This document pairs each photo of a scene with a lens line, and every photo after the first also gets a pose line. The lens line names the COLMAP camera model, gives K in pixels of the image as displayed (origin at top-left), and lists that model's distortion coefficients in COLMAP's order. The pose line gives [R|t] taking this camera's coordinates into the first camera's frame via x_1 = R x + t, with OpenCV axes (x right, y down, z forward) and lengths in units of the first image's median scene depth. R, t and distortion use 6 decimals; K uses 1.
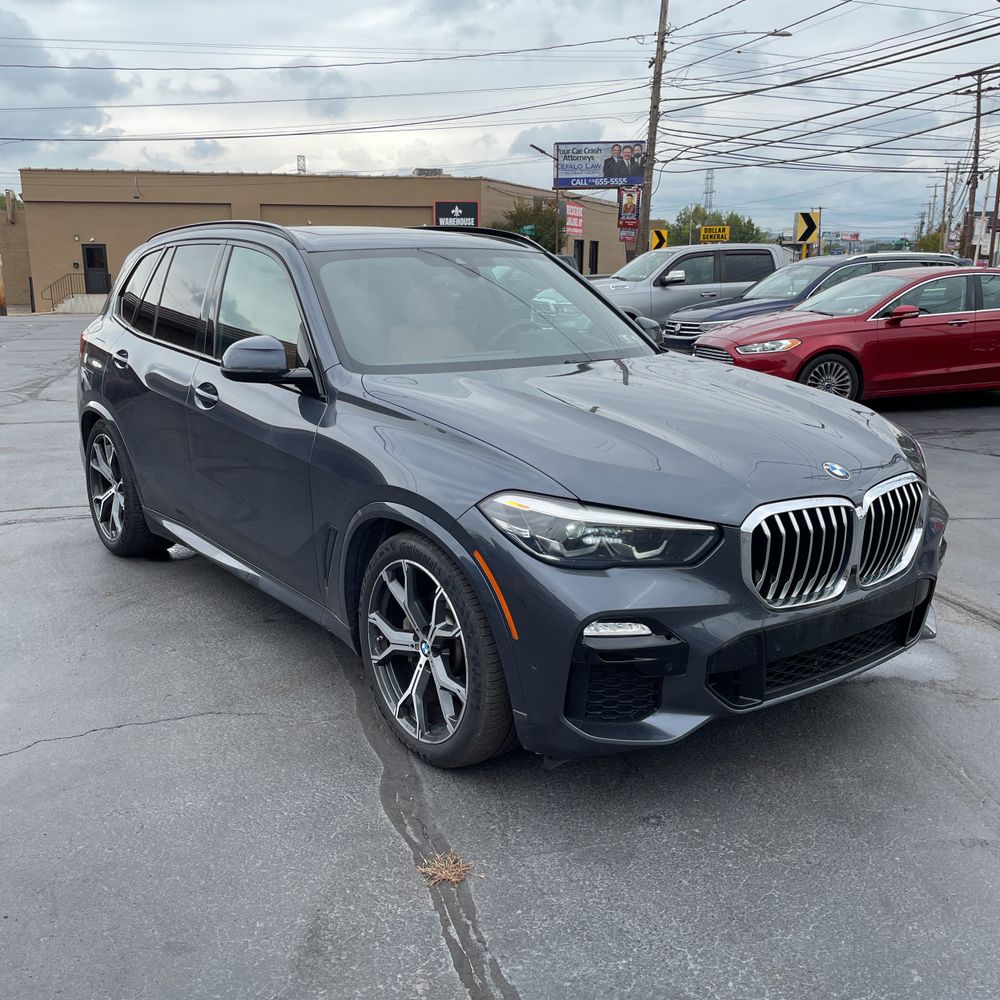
lens RADIAL K [[999.8, 0, 497.3], [0, 999.8, 497.8], [0, 0, 1]] dist [0.083658, -0.115877]
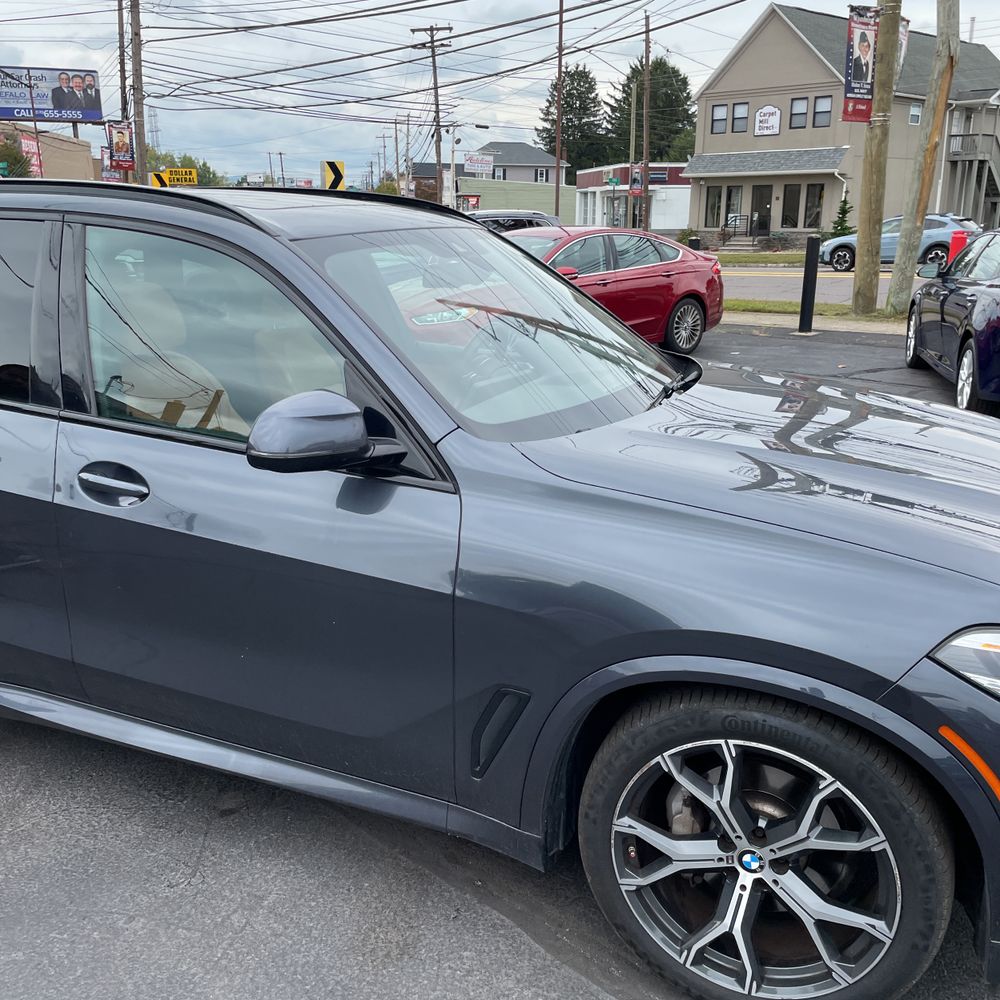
lens RADIAL K [[1004.2, 0, 494.6], [0, 1004.2, 503.3], [0, 0, 1]] dist [0.086265, -0.121944]
pose [[0.875321, -0.130899, 0.465488, -0.099837], [0.105290, 0.991159, 0.080731, -0.030865], [-0.471940, -0.021655, 0.881365, 0.099359]]
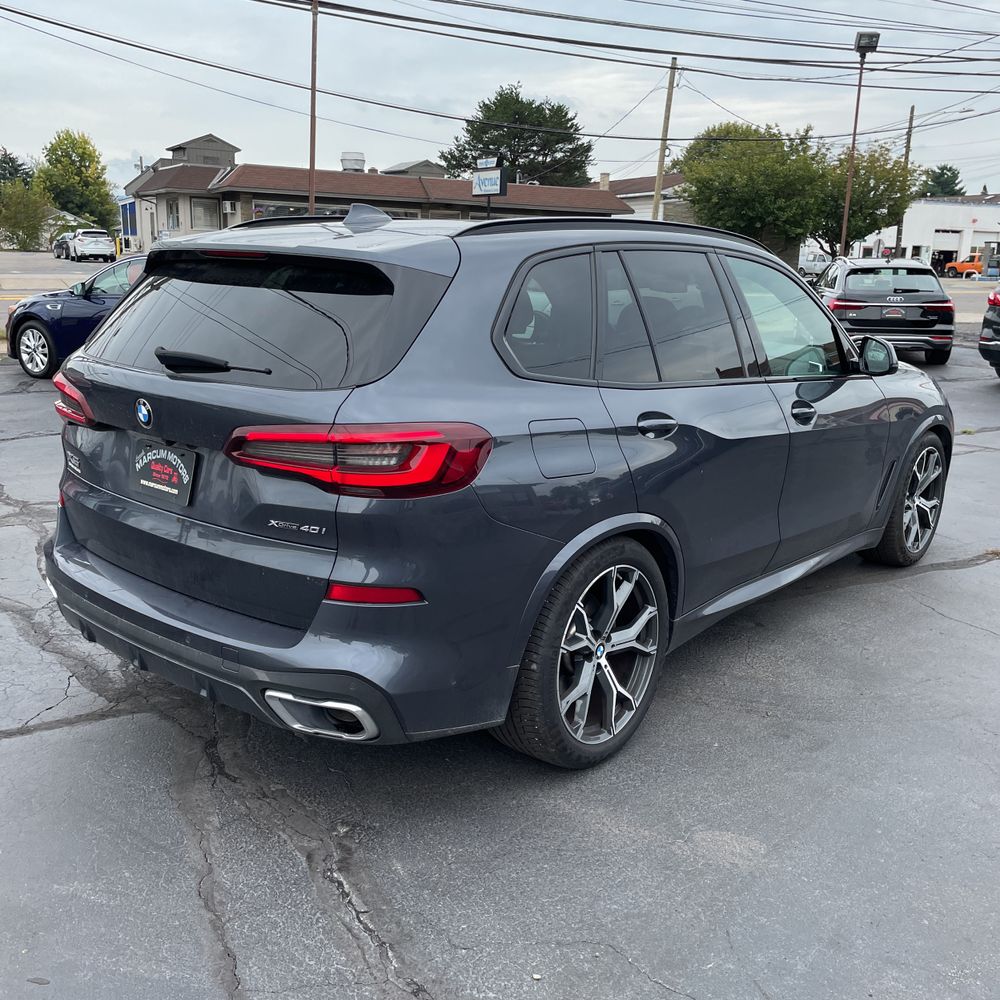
lens RADIAL K [[996.5, 0, 498.0], [0, 996.5, 477.4], [0, 0, 1]] dist [0.074589, -0.099703]
pose [[-0.216207, -0.214595, 0.952472, -0.312860], [0.191404, 0.947301, 0.256877, -0.093643], [-0.957402, 0.237846, -0.163739, 0.392938]]
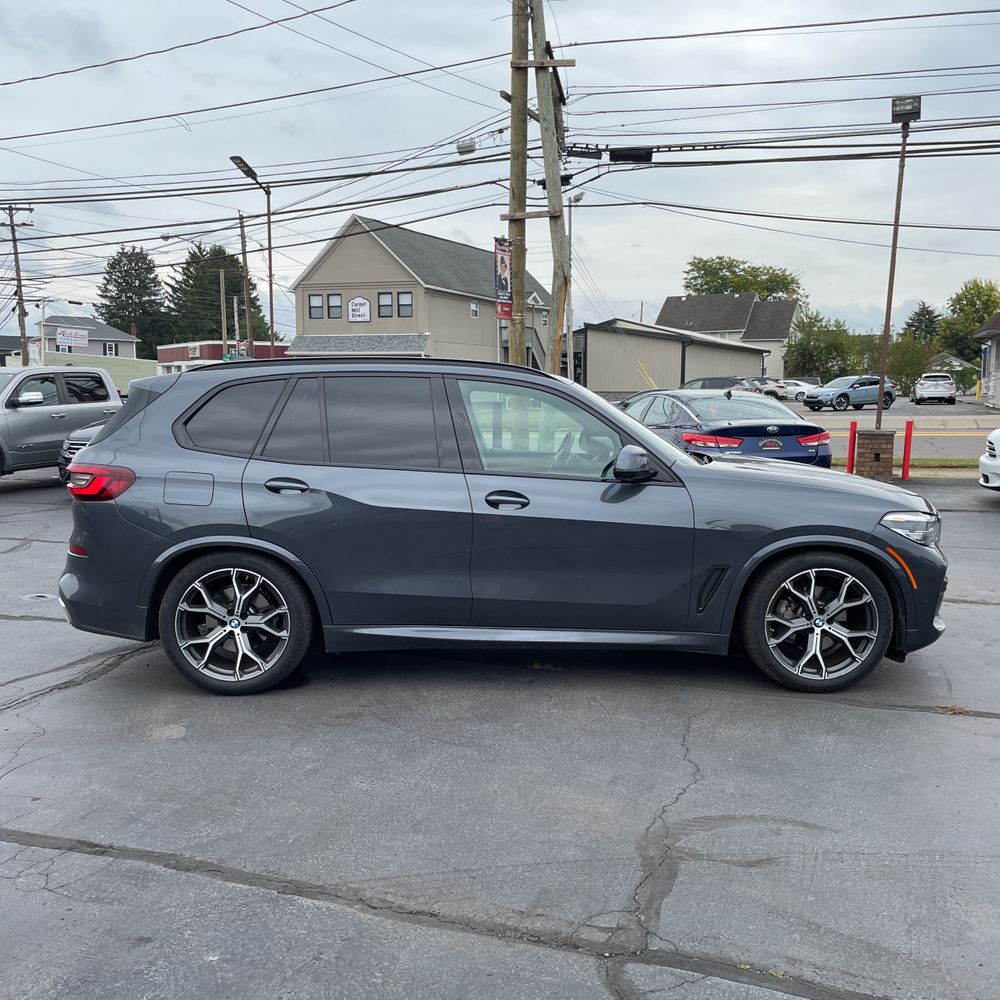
lens RADIAL K [[990.0, 0, 501.6], [0, 990.0, 494.5], [0, 0, 1]] dist [0.109226, -0.196520]
pose [[0.593118, -0.083439, 0.800780, -0.336213], [0.177110, 0.983773, -0.028674, -0.020314], [-0.785394, 0.158833, 0.598272, 0.078552]]
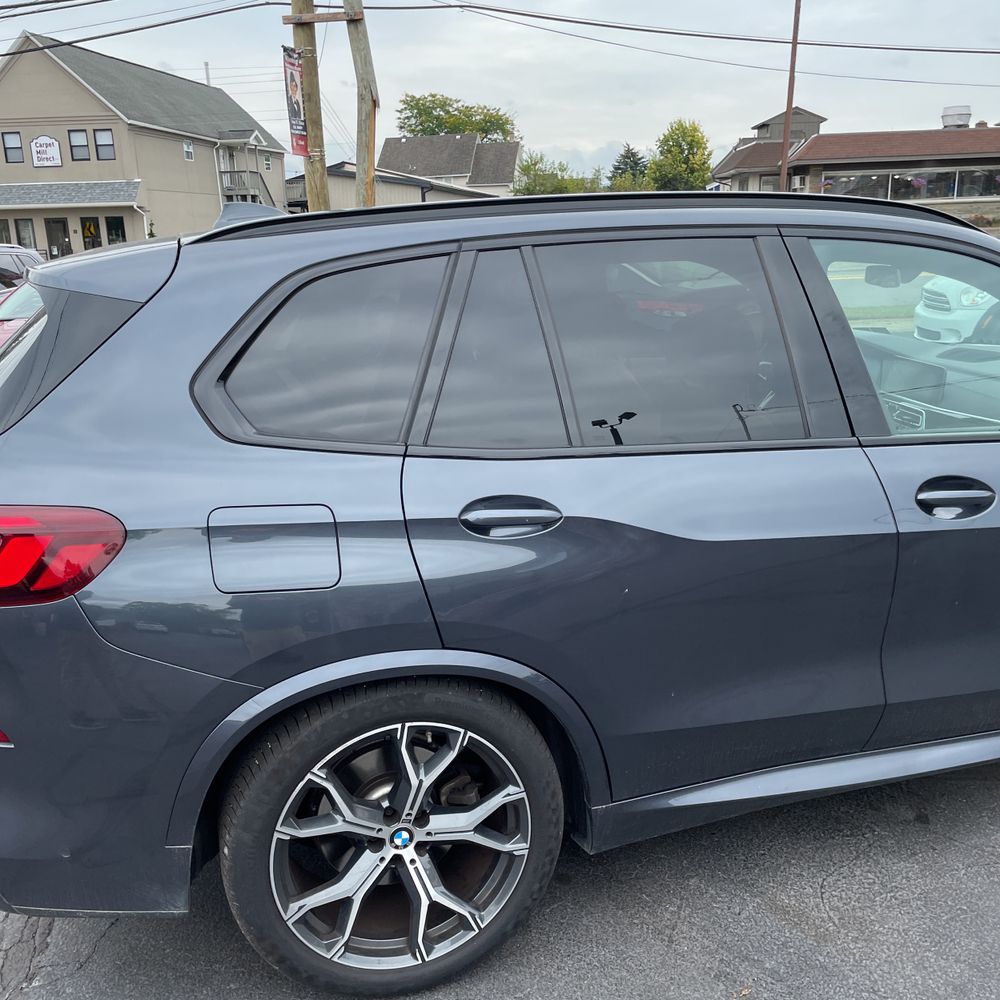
lens RADIAL K [[999.8, 0, 497.3], [0, 999.8, 497.8], [0, 0, 1]] dist [0.083658, -0.115877]
pose [[0.347139, -0.245696, 0.905057, -0.242511], [0.237388, 0.956662, 0.168654, -0.070112], [-0.907271, 0.156304, 0.390420, 0.273225]]
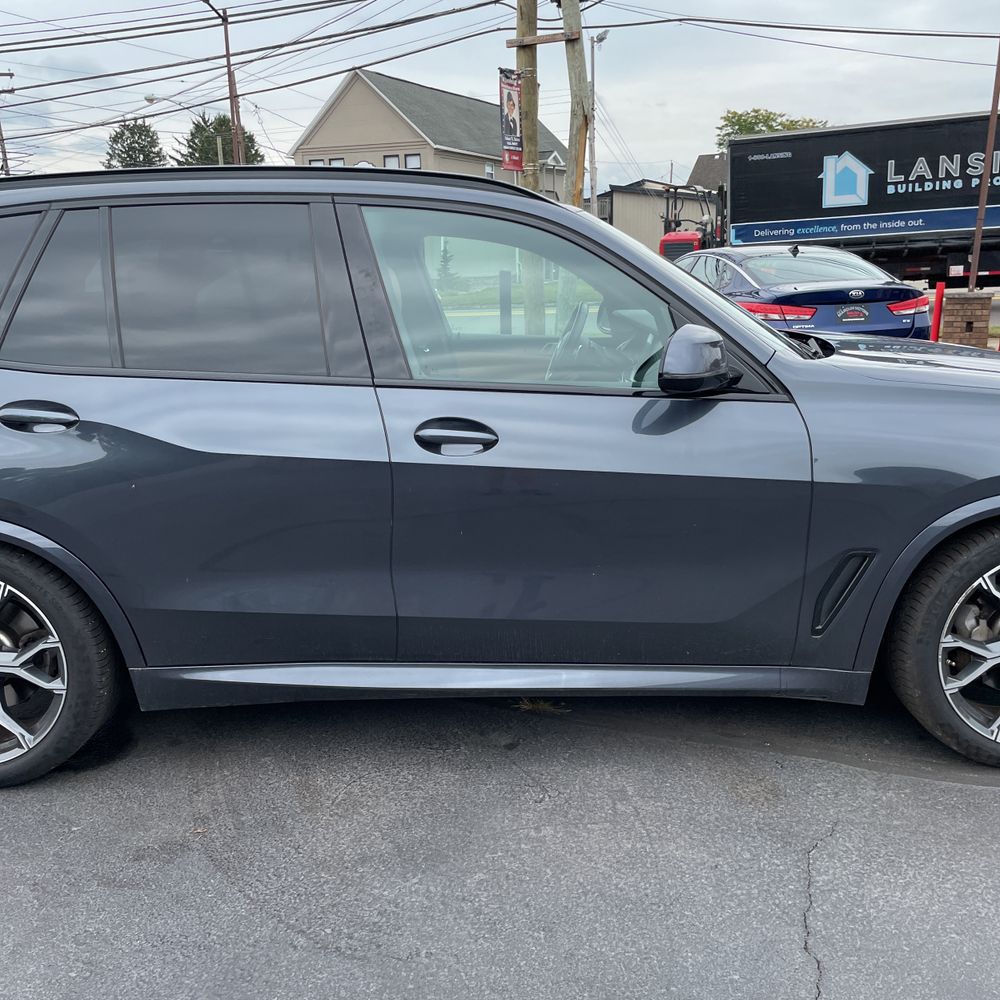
lens RADIAL K [[999.8, 0, 497.3], [0, 999.8, 497.8], [0, 0, 1]] dist [0.083658, -0.115877]
pose [[0.614177, -0.192303, 0.765380, -0.206900], [0.197012, 0.976510, 0.087258, -0.030575], [-0.764181, 0.097197, 0.637636, 0.155819]]
